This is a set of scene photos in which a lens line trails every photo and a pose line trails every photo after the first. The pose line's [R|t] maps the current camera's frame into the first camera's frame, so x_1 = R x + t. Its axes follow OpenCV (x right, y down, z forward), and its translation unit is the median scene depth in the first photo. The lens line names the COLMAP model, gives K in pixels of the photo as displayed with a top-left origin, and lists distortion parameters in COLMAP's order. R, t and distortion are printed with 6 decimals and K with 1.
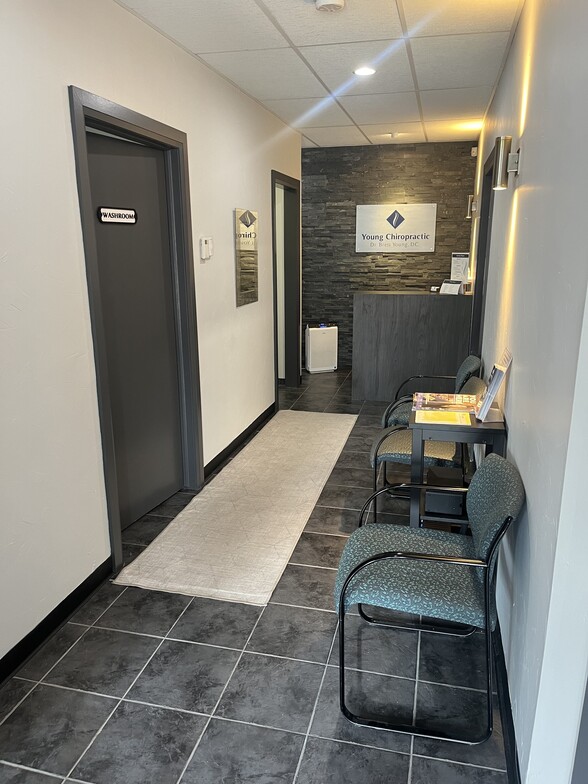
lens RADIAL K [[614.3, 0, 291.9], [0, 614.3, 396.0], [0, 0, 1]] dist [0.043559, -0.046536]
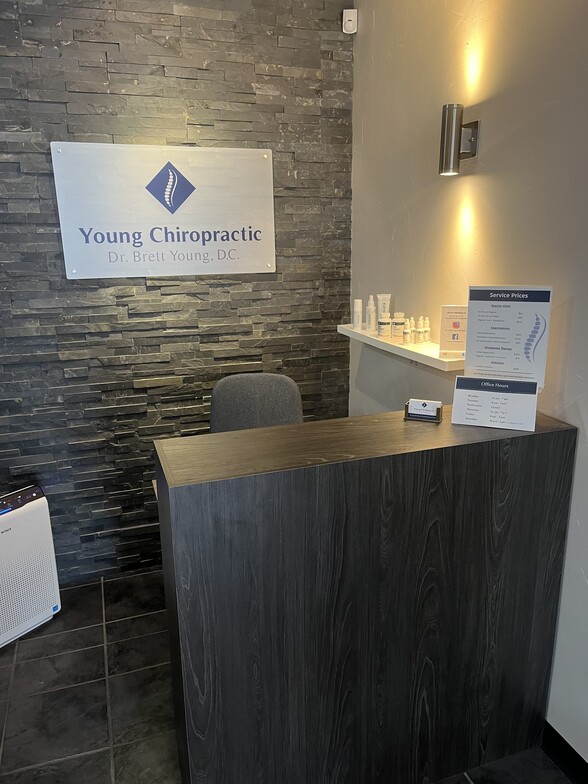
lens RADIAL K [[614.3, 0, 311.2], [0, 614.3, 404.8], [0, 0, 1]] dist [0.043559, -0.046536]
pose [[0.837136, -0.150767, 0.525806, 0.024206], [0.150326, 0.987663, 0.043864, -0.159375], [-0.525933, 0.042322, 0.849473, 0.637963]]
